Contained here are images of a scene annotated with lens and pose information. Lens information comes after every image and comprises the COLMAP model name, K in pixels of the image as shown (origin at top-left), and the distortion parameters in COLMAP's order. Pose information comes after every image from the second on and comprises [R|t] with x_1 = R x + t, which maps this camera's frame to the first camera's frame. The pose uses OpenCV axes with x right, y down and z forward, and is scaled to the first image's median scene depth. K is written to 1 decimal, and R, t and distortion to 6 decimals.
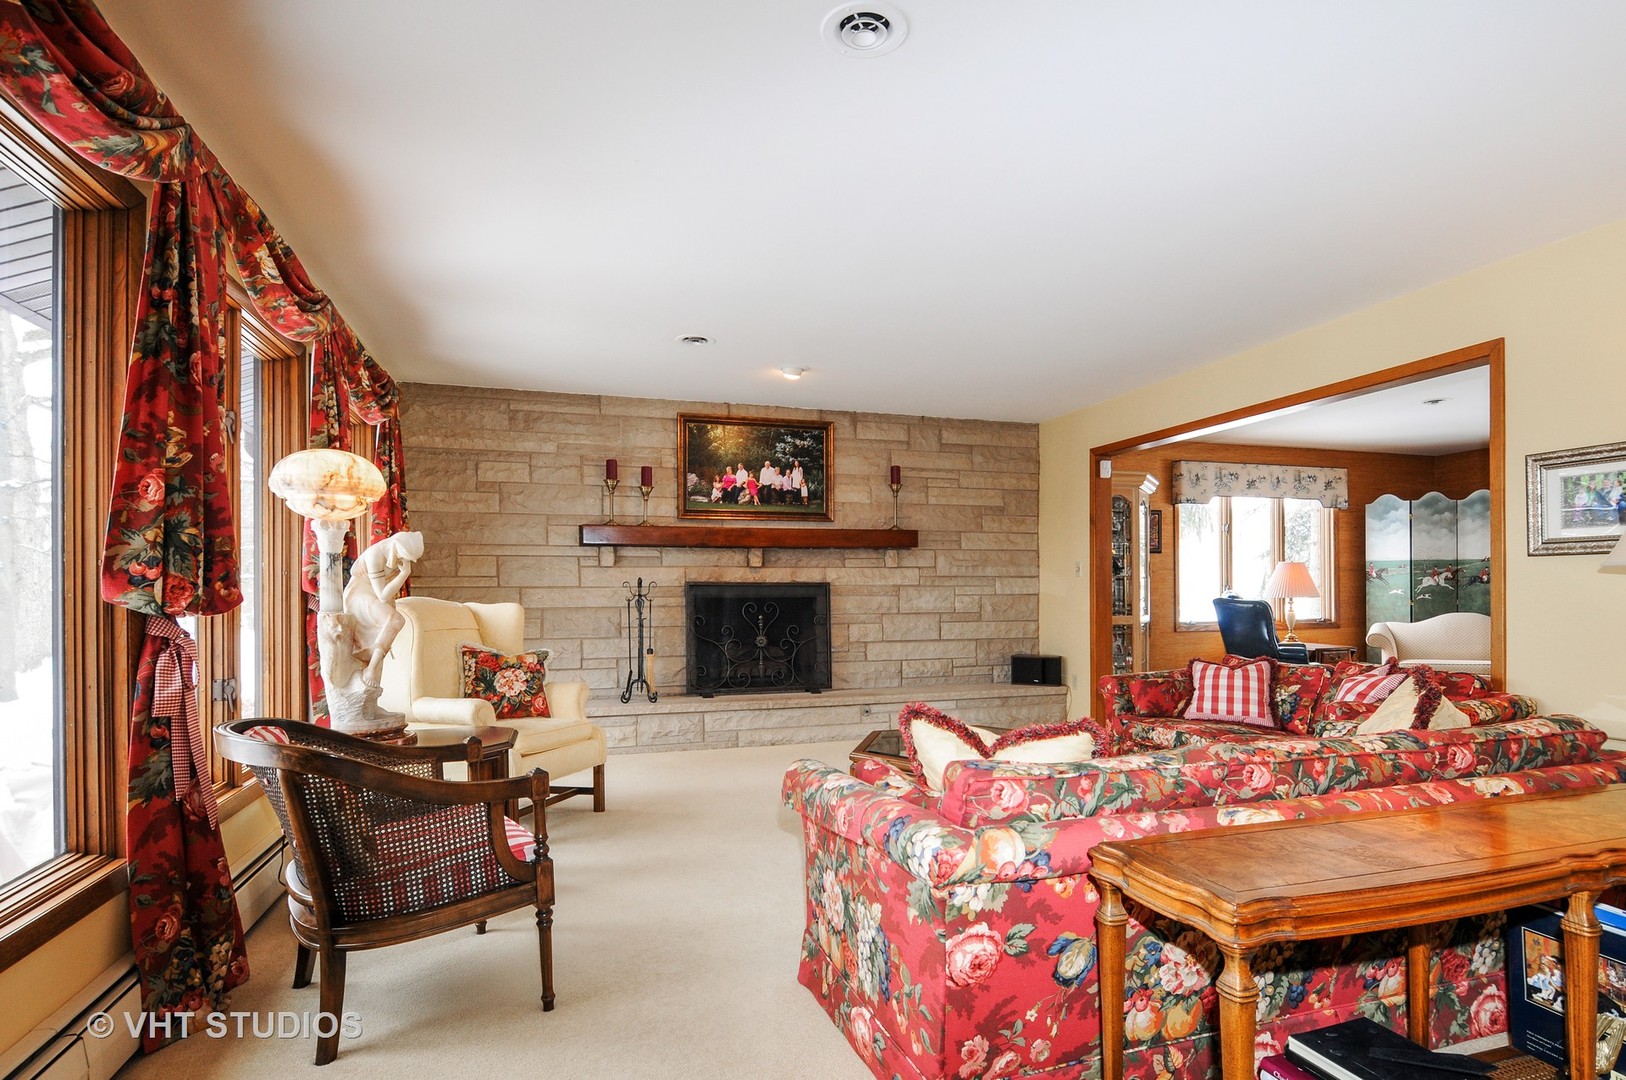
lens RADIAL K [[854.1, 0, 824.2], [0, 854.1, 586.7], [0, 0, 1]] dist [-0.023608, -0.006820]
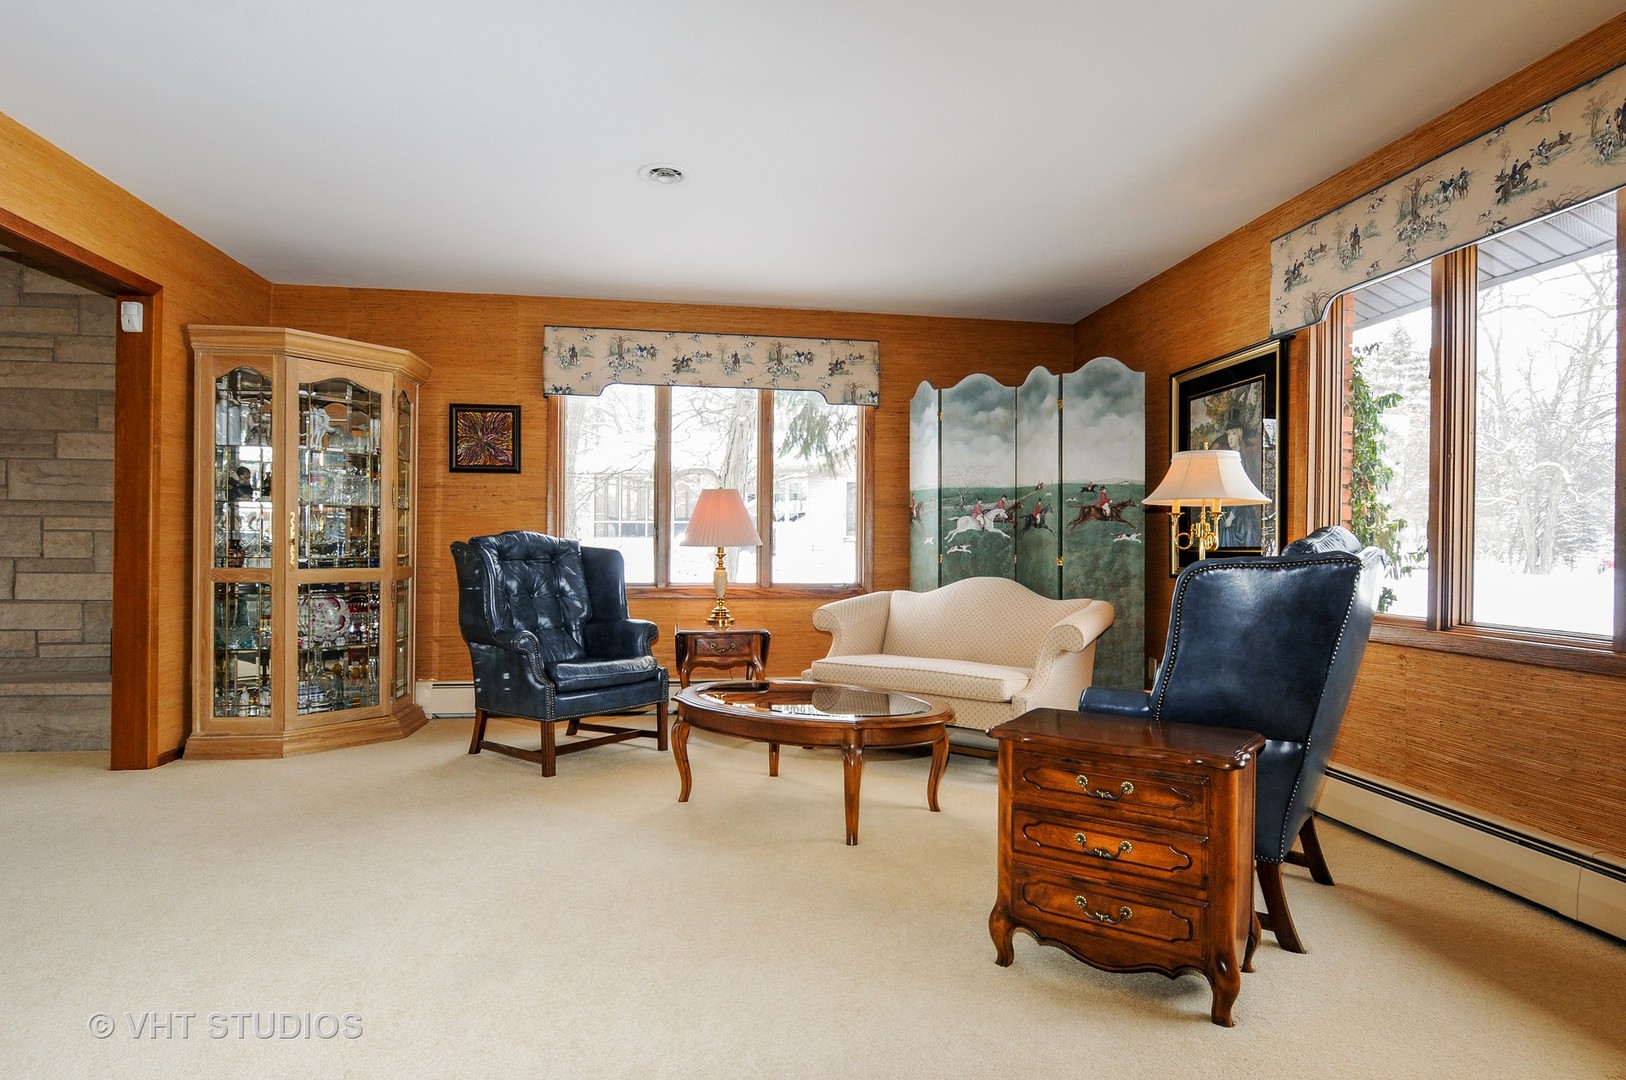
lens RADIAL K [[869.5, 0, 816.6], [0, 869.5, 542.3], [0, 0, 1]] dist [-0.025981, -0.001145]
pose [[0.993239, 0.017673, -0.114734, 0.867237], [-0.016284, 0.999783, 0.013027, 0.000940], [0.114939, -0.011070, 0.993311, 0.473906]]
